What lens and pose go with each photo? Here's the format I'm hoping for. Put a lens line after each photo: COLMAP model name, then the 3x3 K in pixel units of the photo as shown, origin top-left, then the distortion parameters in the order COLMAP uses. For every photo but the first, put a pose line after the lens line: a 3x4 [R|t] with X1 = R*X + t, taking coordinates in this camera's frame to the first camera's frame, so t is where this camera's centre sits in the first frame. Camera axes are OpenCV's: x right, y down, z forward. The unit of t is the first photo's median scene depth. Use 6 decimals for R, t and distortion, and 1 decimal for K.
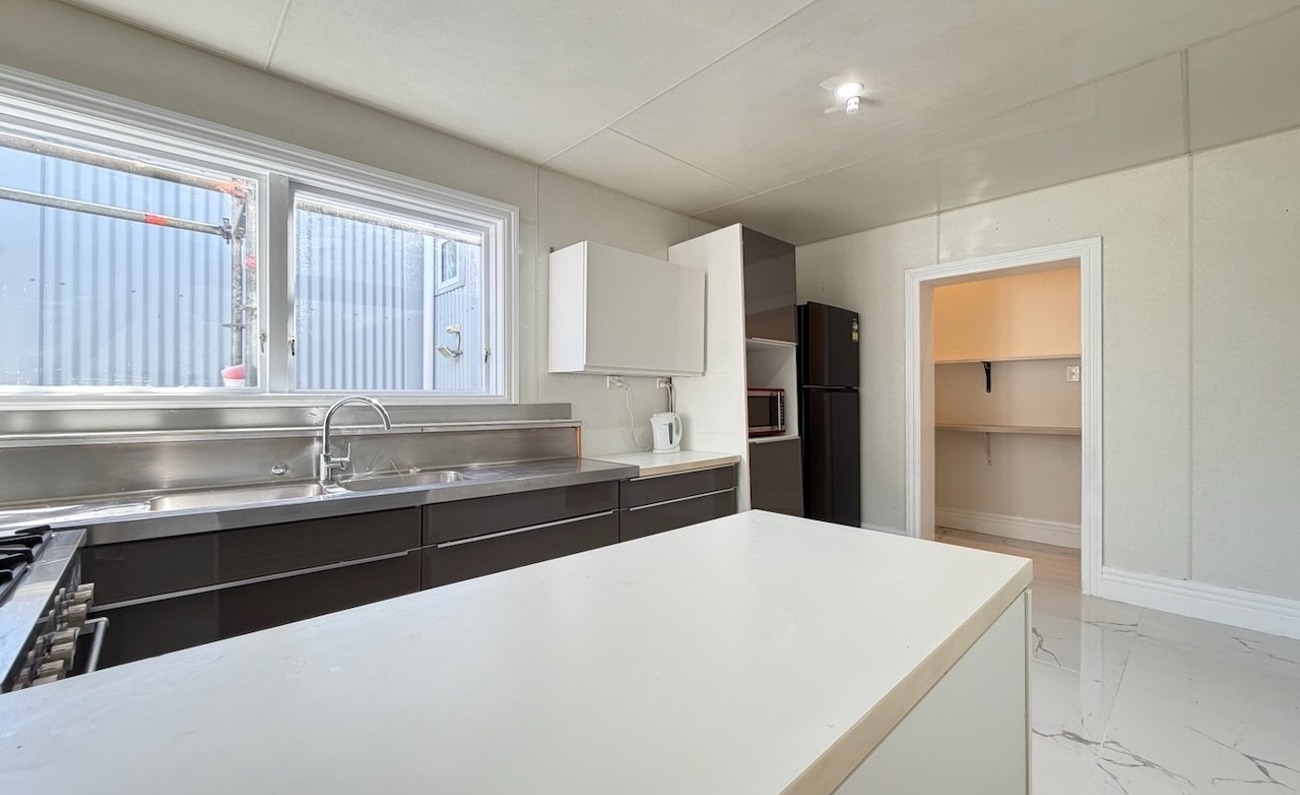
lens RADIAL K [[514.4, 0, 654.3], [0, 514.4, 400.4], [0, 0, 1]] dist [0.001915, -0.000124]
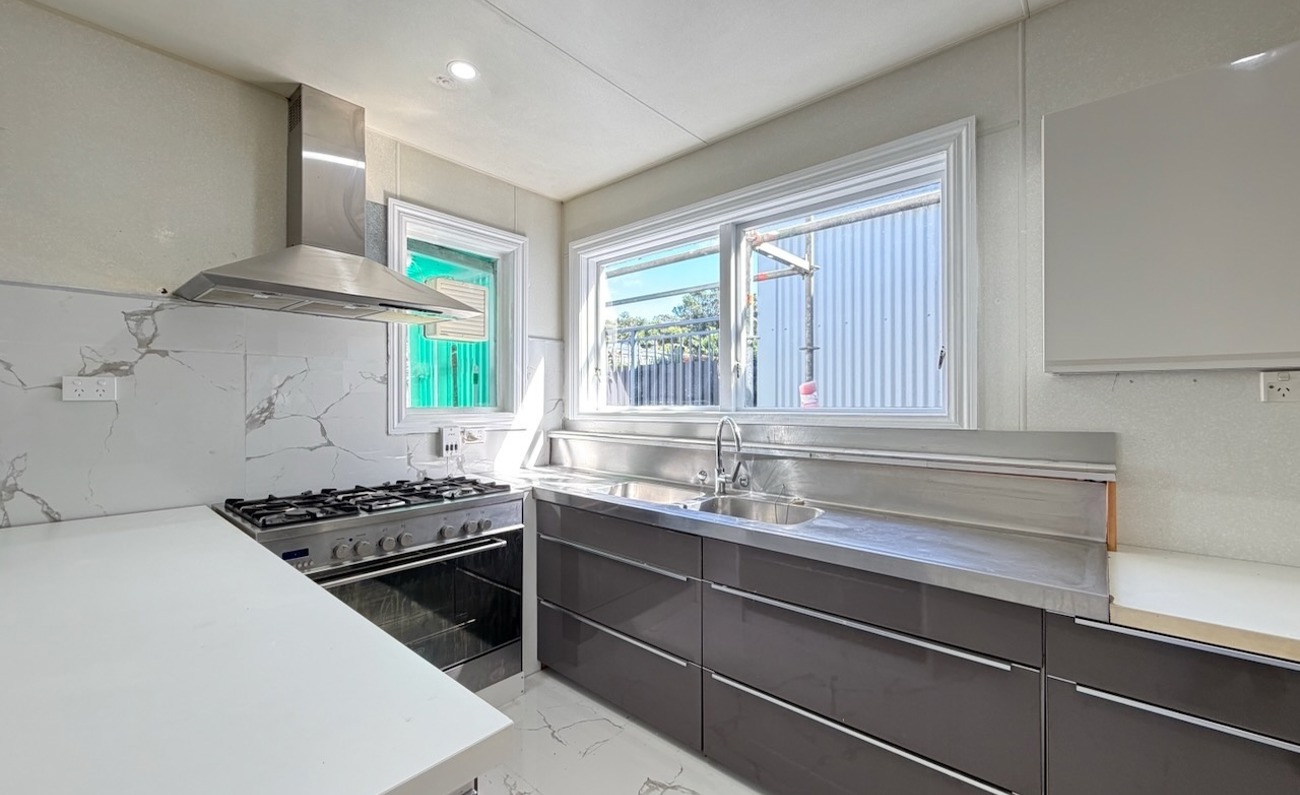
lens RADIAL K [[514.4, 0, 654.3], [0, 514.4, 400.4], [0, 0, 1]] dist [0.001915, -0.000124]
pose [[0.105921, 0.001645, -0.994373, 0.320919], [-0.000827, 0.999998, 0.001566, -0.029909], [0.994374, 0.000657, 0.105922, 0.548322]]
